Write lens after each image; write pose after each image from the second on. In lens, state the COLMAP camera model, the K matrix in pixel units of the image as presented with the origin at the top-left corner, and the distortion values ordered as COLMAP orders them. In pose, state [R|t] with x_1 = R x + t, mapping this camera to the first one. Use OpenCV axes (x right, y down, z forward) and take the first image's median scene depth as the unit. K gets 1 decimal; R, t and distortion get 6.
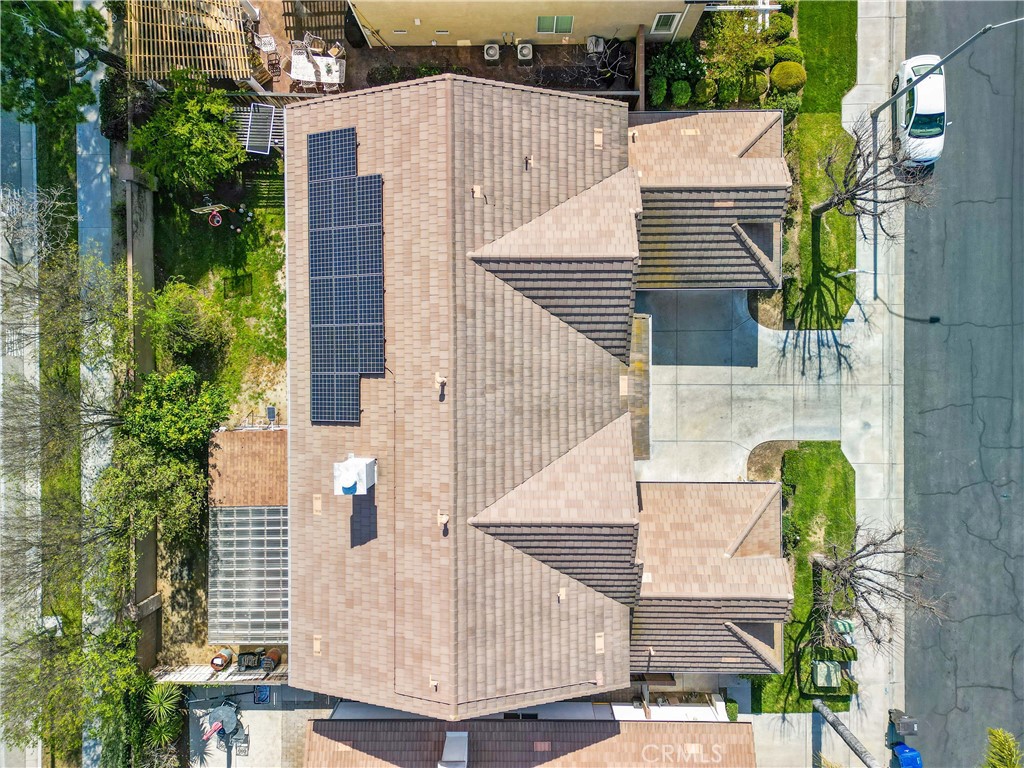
lens RADIAL K [[712.6, 0, 512.0], [0, 712.6, 384.0], [0, 0, 1]] dist [0.081329, -0.074047]
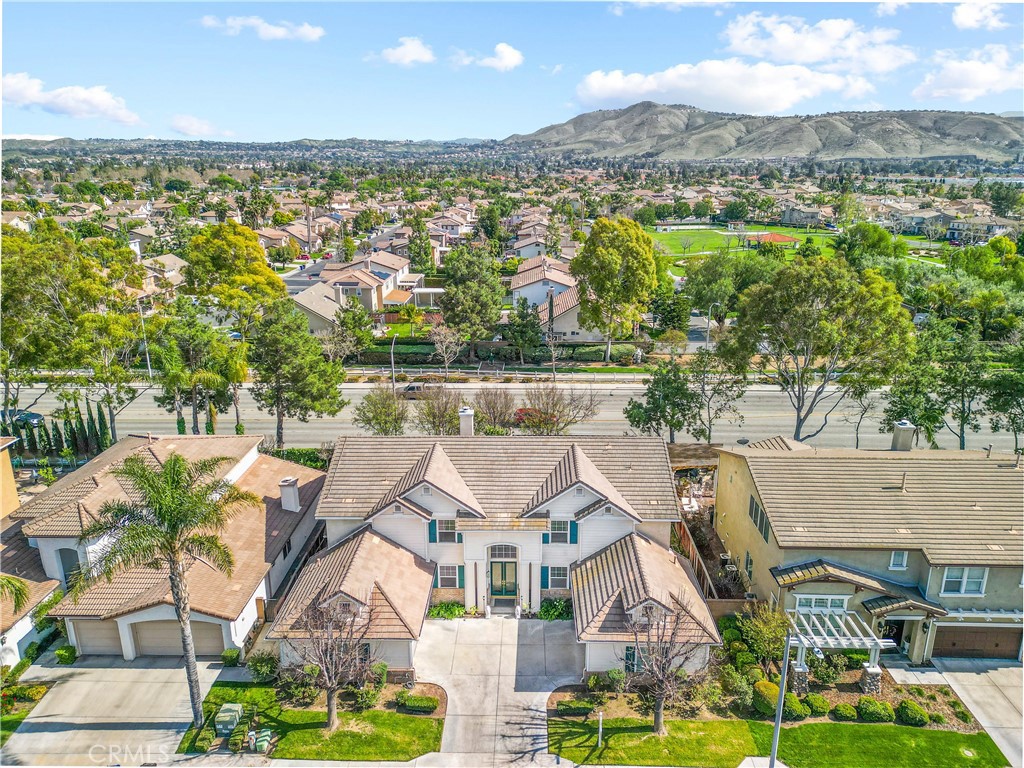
lens RADIAL K [[712.6, 0, 512.0], [0, 712.6, 384.0], [0, 0, 1]] dist [0.081329, -0.074047]
pose [[-0.024821, 0.303850, -0.952397, 1.275657], [-0.999652, -0.016099, 0.020916, -0.036018], [-0.008977, 0.952584, 0.304144, 0.190937]]
